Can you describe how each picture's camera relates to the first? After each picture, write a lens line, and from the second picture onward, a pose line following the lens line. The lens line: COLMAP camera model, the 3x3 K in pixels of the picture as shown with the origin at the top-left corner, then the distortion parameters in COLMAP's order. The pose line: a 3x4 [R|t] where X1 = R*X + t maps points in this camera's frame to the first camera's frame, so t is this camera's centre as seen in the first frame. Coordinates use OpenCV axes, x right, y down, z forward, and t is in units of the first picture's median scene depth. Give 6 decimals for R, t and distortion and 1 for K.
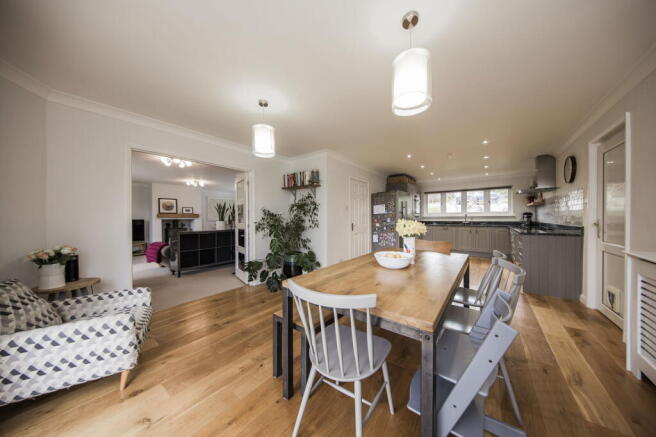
lens RADIAL K [[210.5, 0, 329.7], [0, 210.5, 220.0], [0, 0, 1]] dist [-0.000975, -0.000040]
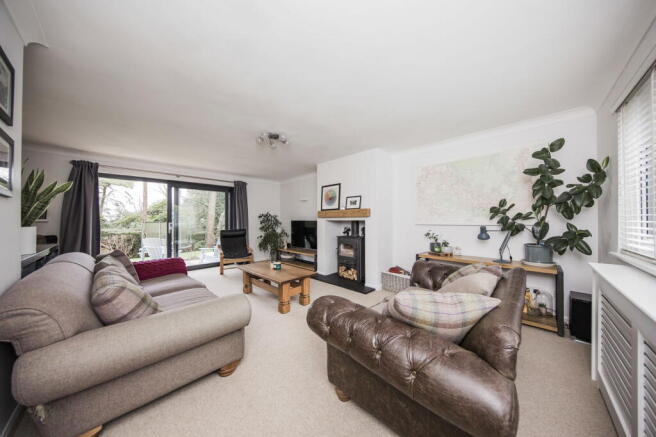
lens RADIAL K [[210.5, 0, 328.7], [0, 210.5, 219.0], [0, 0, 1]] dist [-0.000975, -0.000040]
pose [[-0.113649, 0.001507, -0.993520, -0.212604], [-0.005747, 0.999981, 0.002175, -0.008092], [0.993504, 0.005956, -0.113638, 1.250242]]
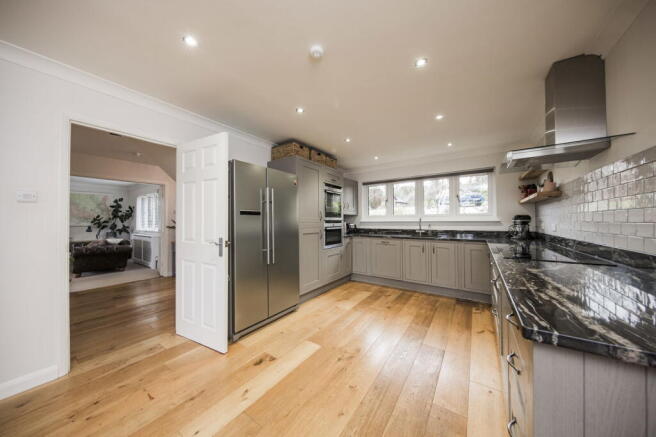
lens RADIAL K [[221.3, 0, 326.8], [0, 221.3, 219.4], [0, 0, 1]] dist [0.002319, 0.000123]
pose [[0.998632, 0.005785, 0.051971, 0.379826], [-0.004705, 0.999771, -0.020875, -0.008953], [-0.052080, 0.020602, 0.998430, 0.423574]]
